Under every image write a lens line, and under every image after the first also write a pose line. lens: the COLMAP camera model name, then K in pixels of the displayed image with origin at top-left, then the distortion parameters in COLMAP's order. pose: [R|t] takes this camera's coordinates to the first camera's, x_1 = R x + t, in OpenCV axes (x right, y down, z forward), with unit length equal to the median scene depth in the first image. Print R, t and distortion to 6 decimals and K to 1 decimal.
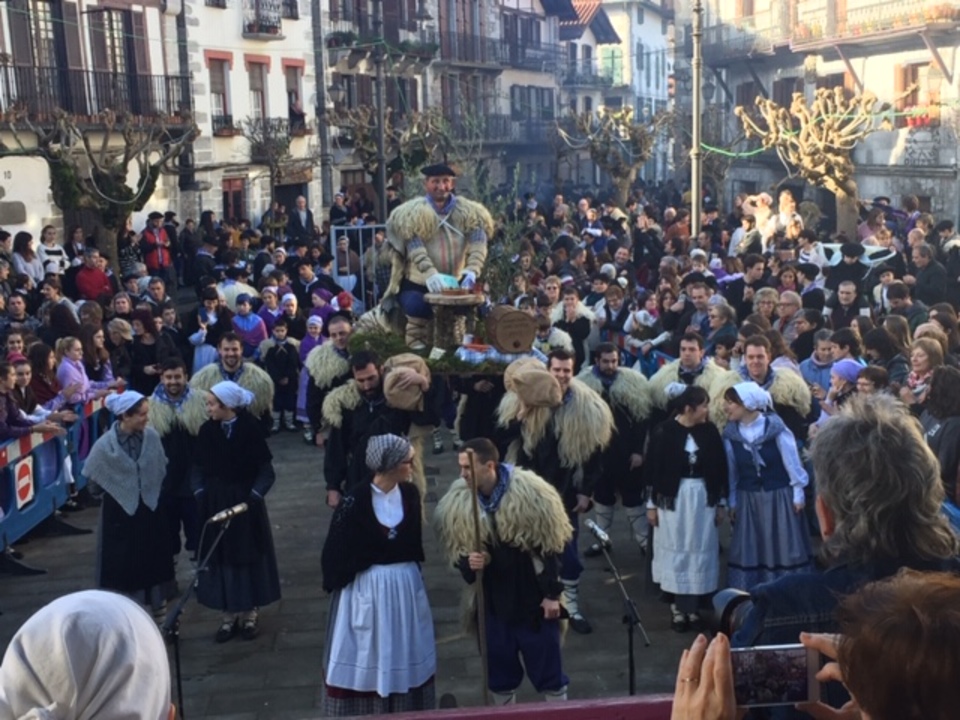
lens RADIAL K [[1254.0, 0, 480.1], [0, 1254.0, 364.0], [0, 0, 1]] dist [0.051049, 0.000000]
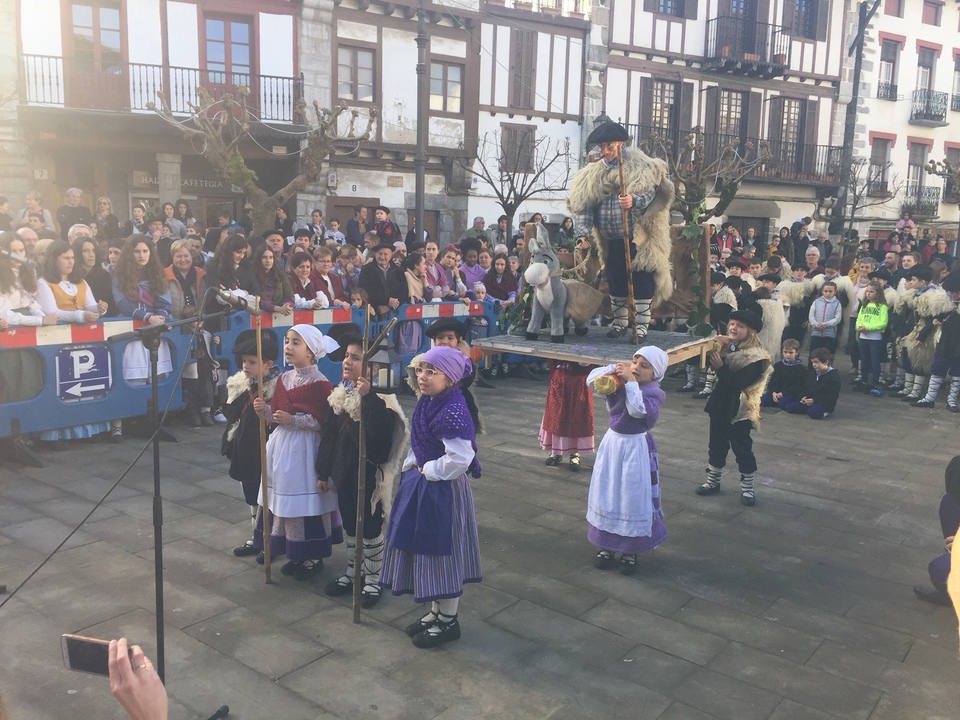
lens RADIAL K [[808.0, 0, 487.4], [0, 808.0, 361.9], [0, 0, 1]] dist [0.090011, -0.109361]
pose [[0.751518, 0.156734, -0.640824, 0.082502], [-0.166968, 0.984931, 0.045087, 0.022281], [0.638234, 0.073113, 0.766363, 0.105885]]
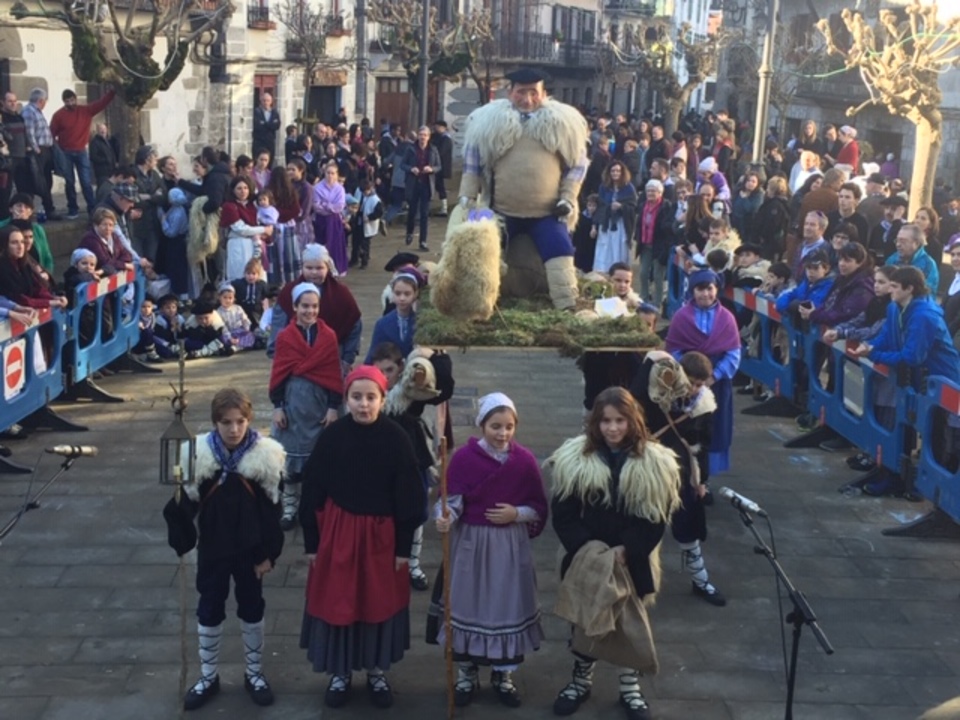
lens RADIAL K [[1239.6, 0, 484.7], [0, 1239.6, 359.1], [0, 0, 1]] dist [0.060572, 0.000000]
pose [[0.997262, 0.073793, -0.004736, -0.009348], [-0.073409, 0.995700, 0.056503, 0.004500], [0.008885, -0.056001, 0.998391, 0.041432]]
